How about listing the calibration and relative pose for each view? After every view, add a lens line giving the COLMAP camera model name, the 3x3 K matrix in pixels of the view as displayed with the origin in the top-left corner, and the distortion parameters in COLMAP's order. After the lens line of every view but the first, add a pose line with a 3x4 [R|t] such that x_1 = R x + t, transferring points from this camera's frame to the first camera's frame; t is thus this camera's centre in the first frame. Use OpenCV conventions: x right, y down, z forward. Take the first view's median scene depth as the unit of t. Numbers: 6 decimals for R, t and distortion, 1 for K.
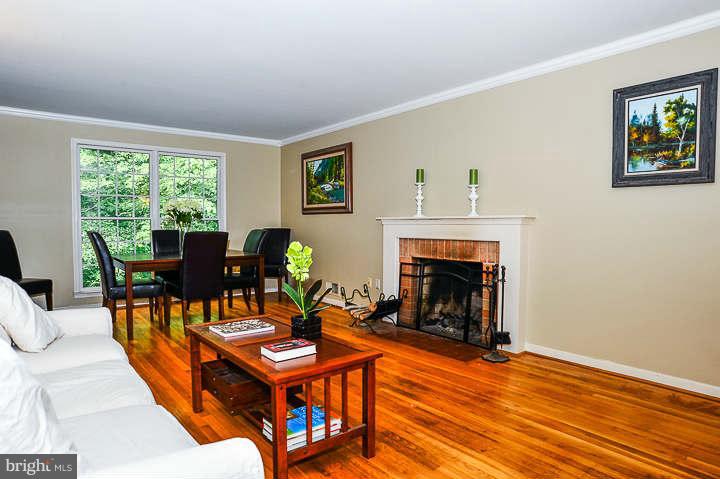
lens RADIAL K [[459.4, 0, 356.8], [0, 459.4, 247.8], [0, 0, 1]] dist [-0.070118, 0.002401]
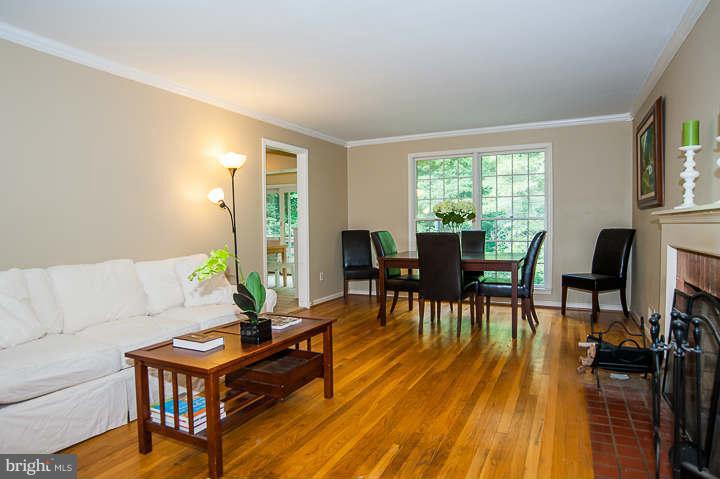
lens RADIAL K [[426.8, 0, 319.6], [0, 426.8, 240.1], [0, 0, 1]] dist [-0.031025, 0.000182]
pose [[0.383488, 0.026597, -0.923163, 0.470882], [-0.035168, 0.999281, 0.014181, -0.024774], [0.922876, 0.027027, 0.384148, 0.445895]]
